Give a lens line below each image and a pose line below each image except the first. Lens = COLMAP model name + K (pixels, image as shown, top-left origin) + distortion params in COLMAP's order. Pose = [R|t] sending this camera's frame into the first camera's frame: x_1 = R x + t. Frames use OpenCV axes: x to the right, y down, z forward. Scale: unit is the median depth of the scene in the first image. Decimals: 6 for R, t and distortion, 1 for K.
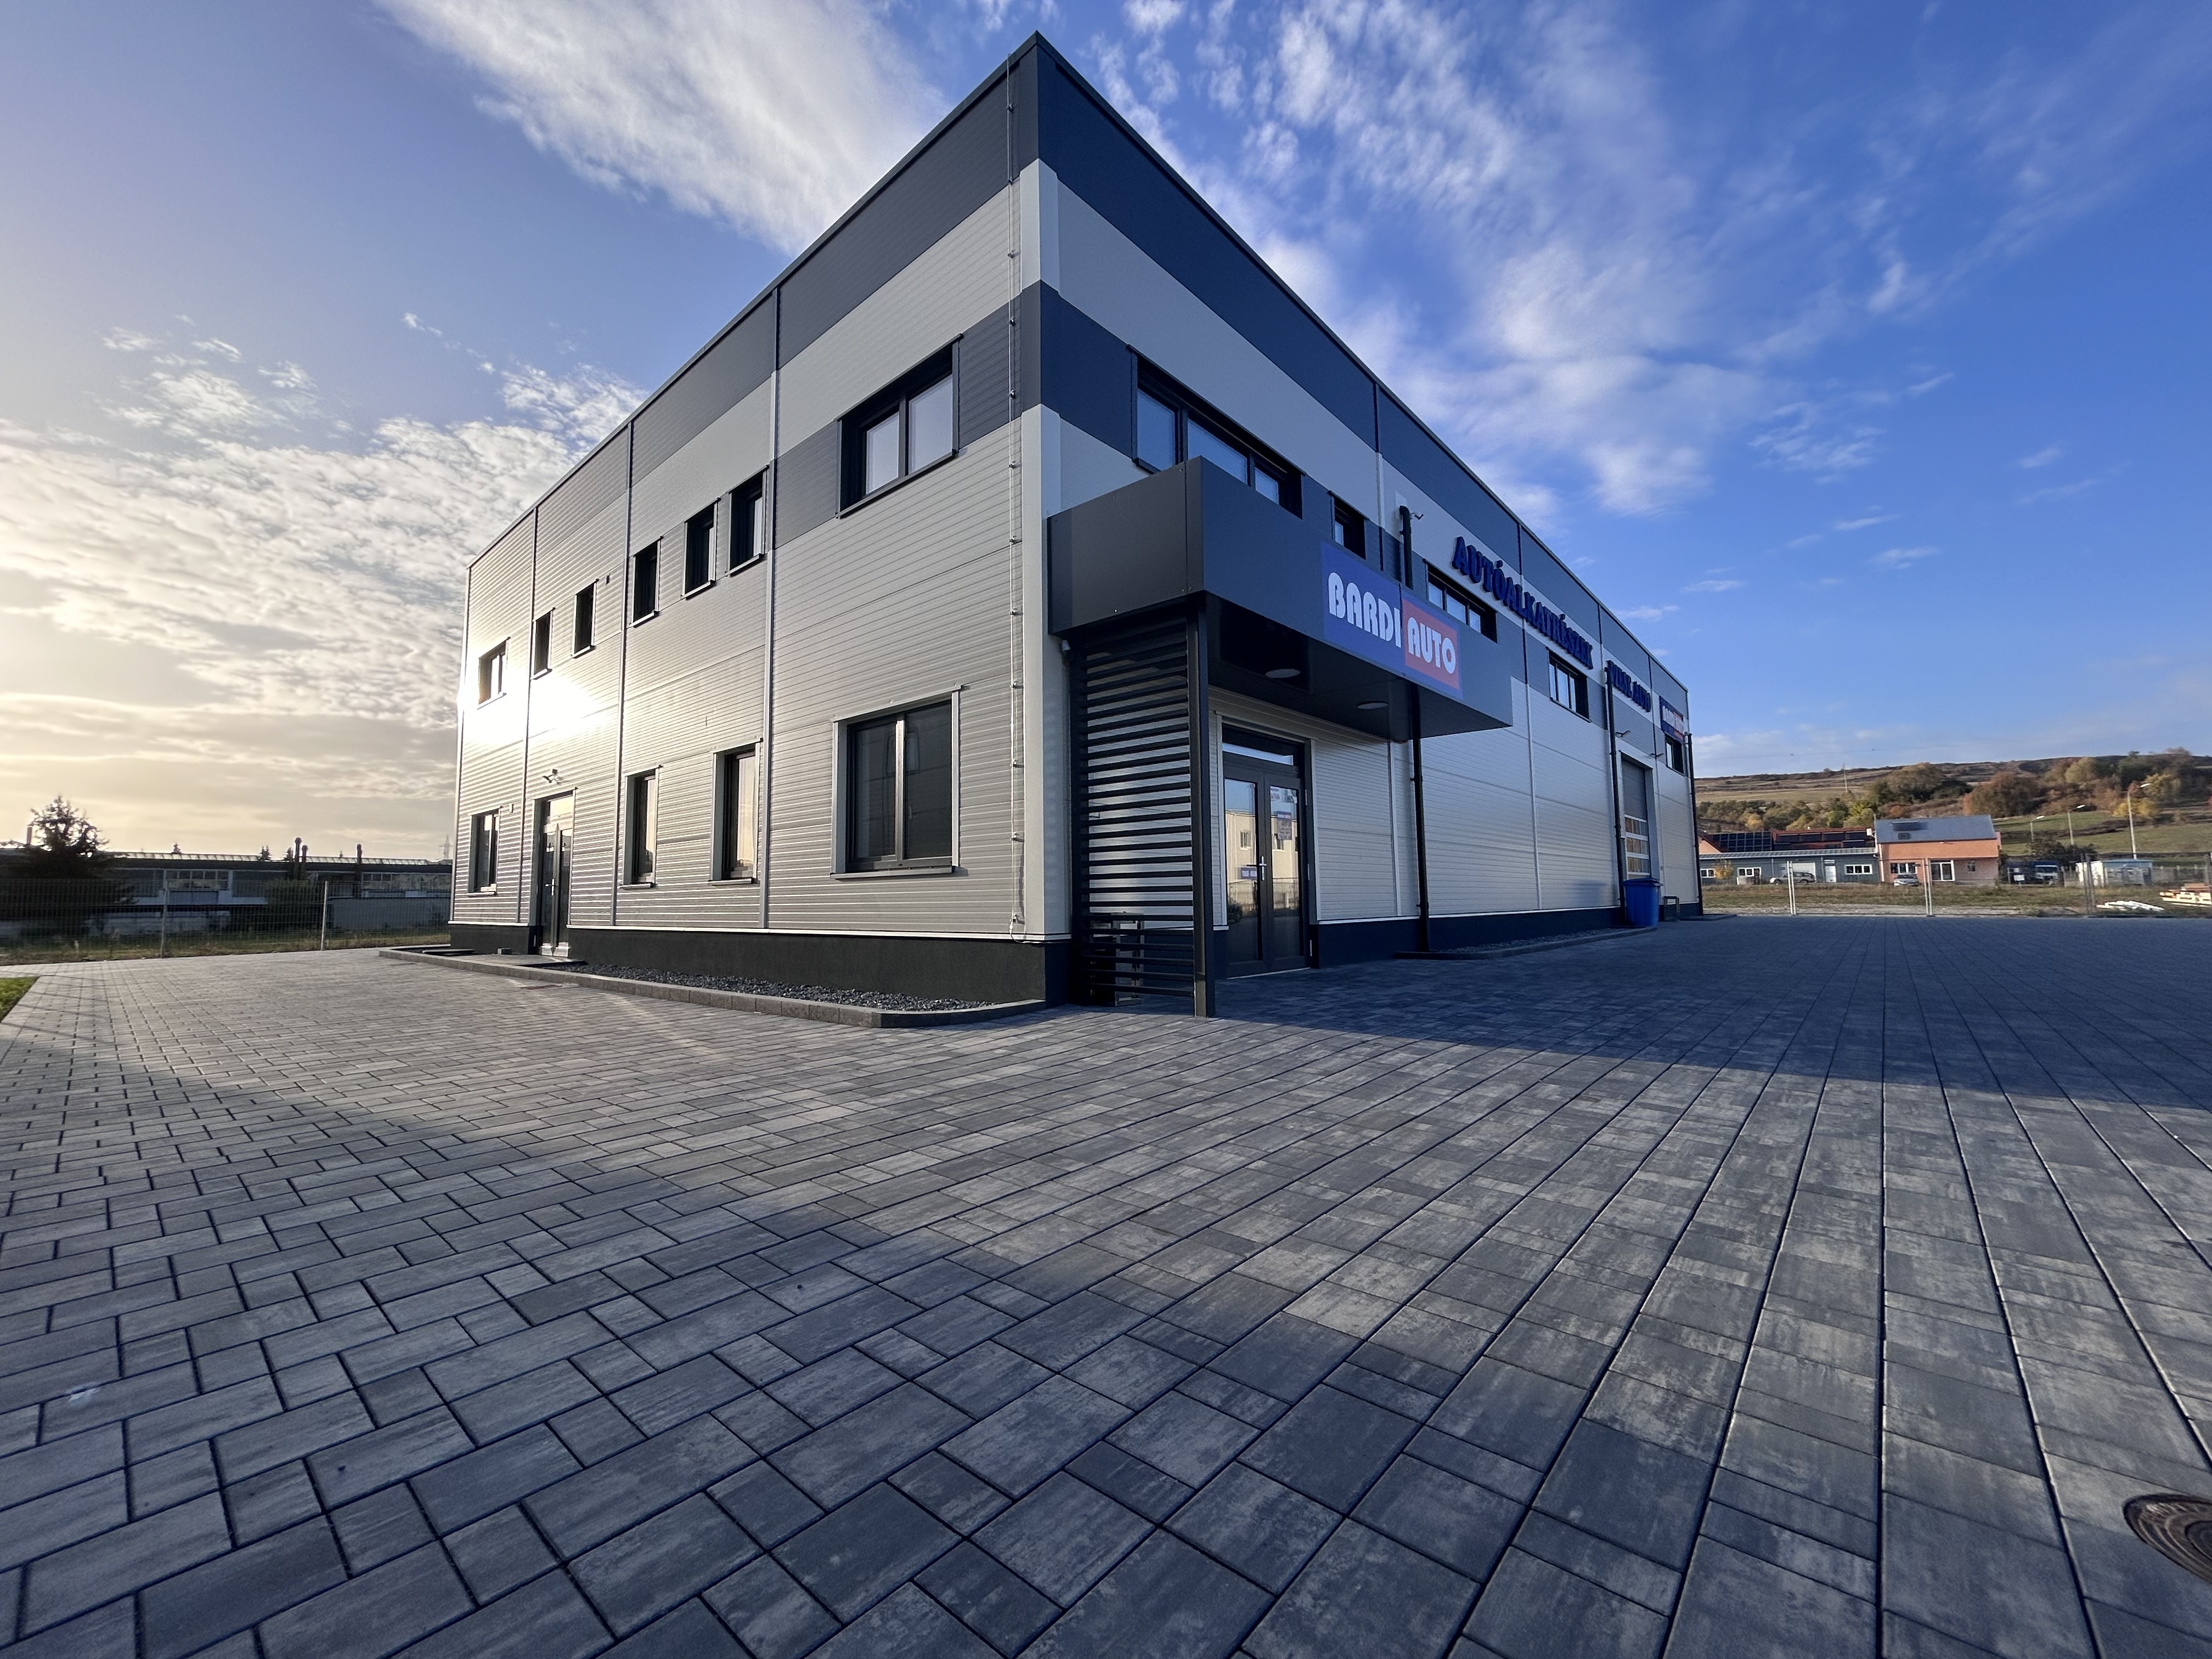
lens RADIAL K [[879.3, 0, 1106.0], [0, 879.3, 829.5], [0, 0, 1]] dist [-0.000263, 0.000006]
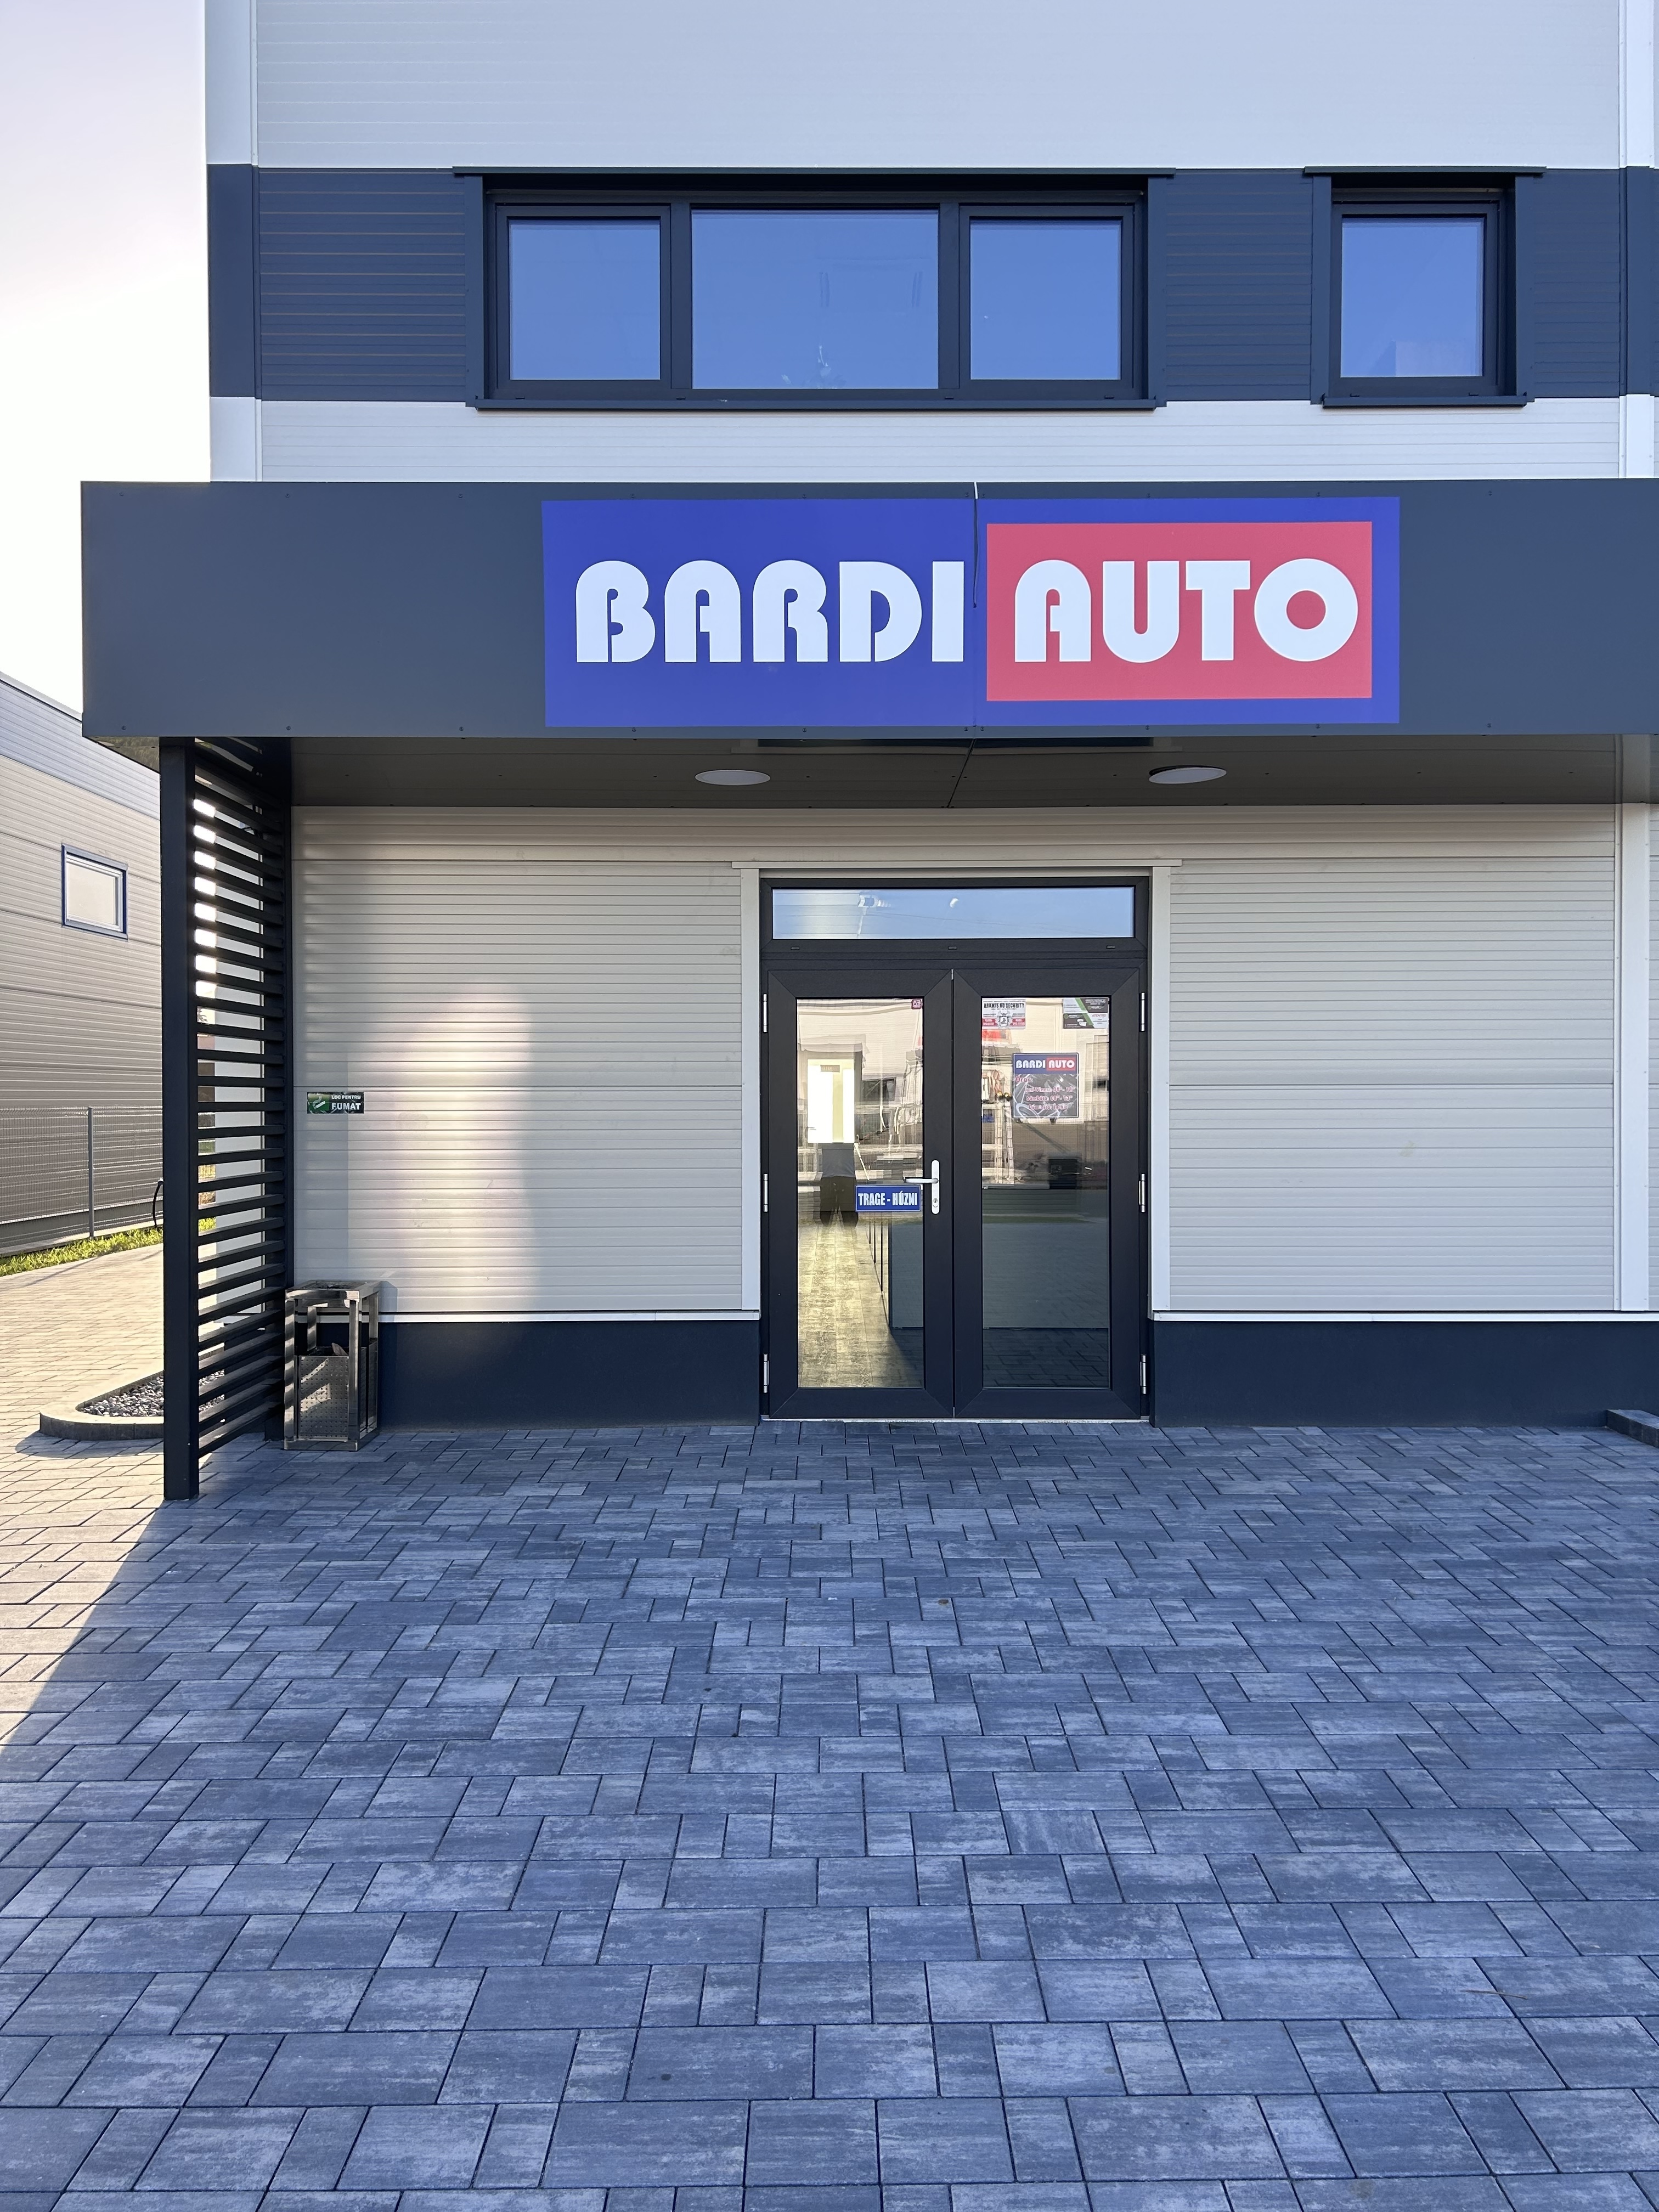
lens RADIAL K [[1624.8, 0, 829.5], [0, 1624.8, 1106.0], [0, 0, 1]] dist [0.042729, -0.001301]
pose [[0.665396, 0.002879, -0.746485, 0.742876], [0.049817, 0.997592, 0.048253, -0.038158], [0.744827, -0.069295, 0.663650, 0.394332]]
